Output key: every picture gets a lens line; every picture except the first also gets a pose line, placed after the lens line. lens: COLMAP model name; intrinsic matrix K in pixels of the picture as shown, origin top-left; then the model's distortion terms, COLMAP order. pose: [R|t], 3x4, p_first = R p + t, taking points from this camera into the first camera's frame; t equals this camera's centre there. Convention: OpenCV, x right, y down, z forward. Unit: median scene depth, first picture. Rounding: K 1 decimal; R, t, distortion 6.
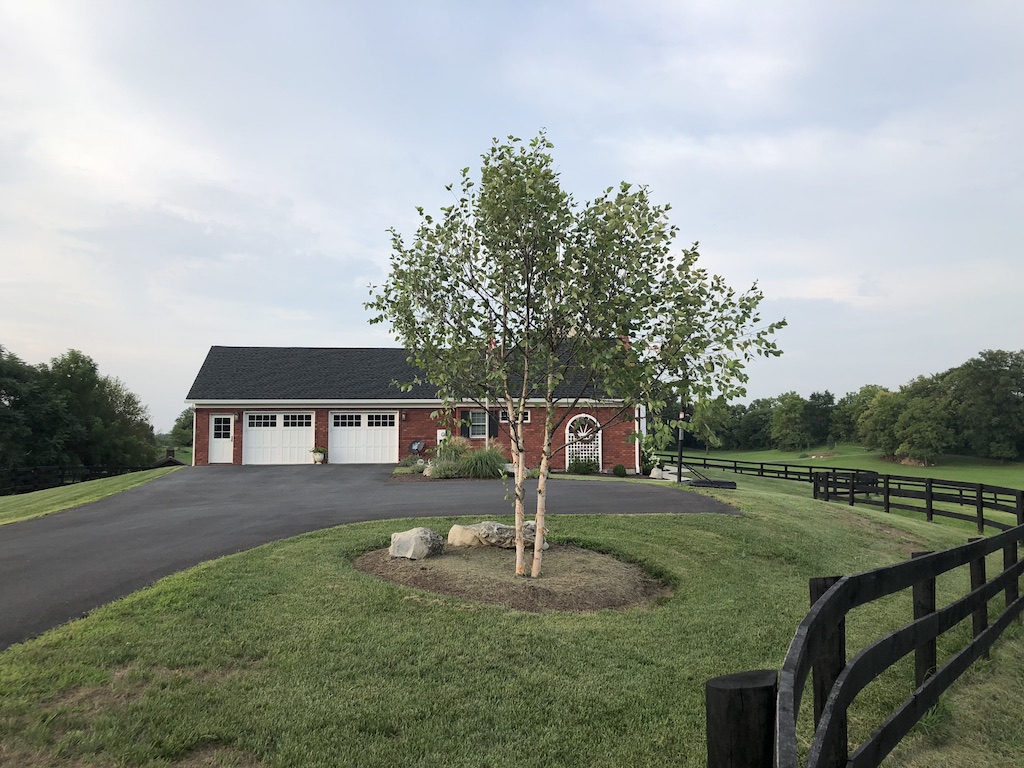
lens RADIAL K [[830.0, 0, 507.4], [0, 830.0, 374.2], [0, 0, 1]] dist [0.102101, -0.184491]
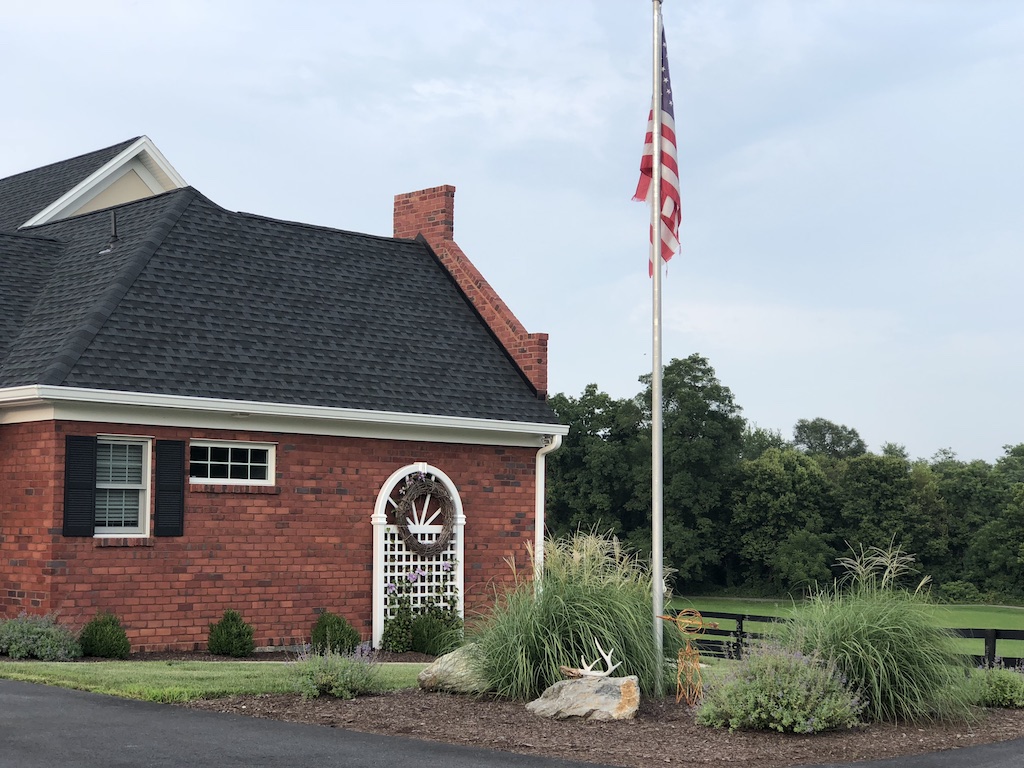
lens RADIAL K [[1675.2, 0, 505.6], [0, 1675.2, 383.7], [0, 0, 1]] dist [-0.009174, 0.484117]
pose [[0.801745, 0.061914, 0.594451, -0.261364], [-0.056680, 0.998014, -0.027501, 0.033541], [-0.594973, -0.011644, 0.803661, 0.472021]]
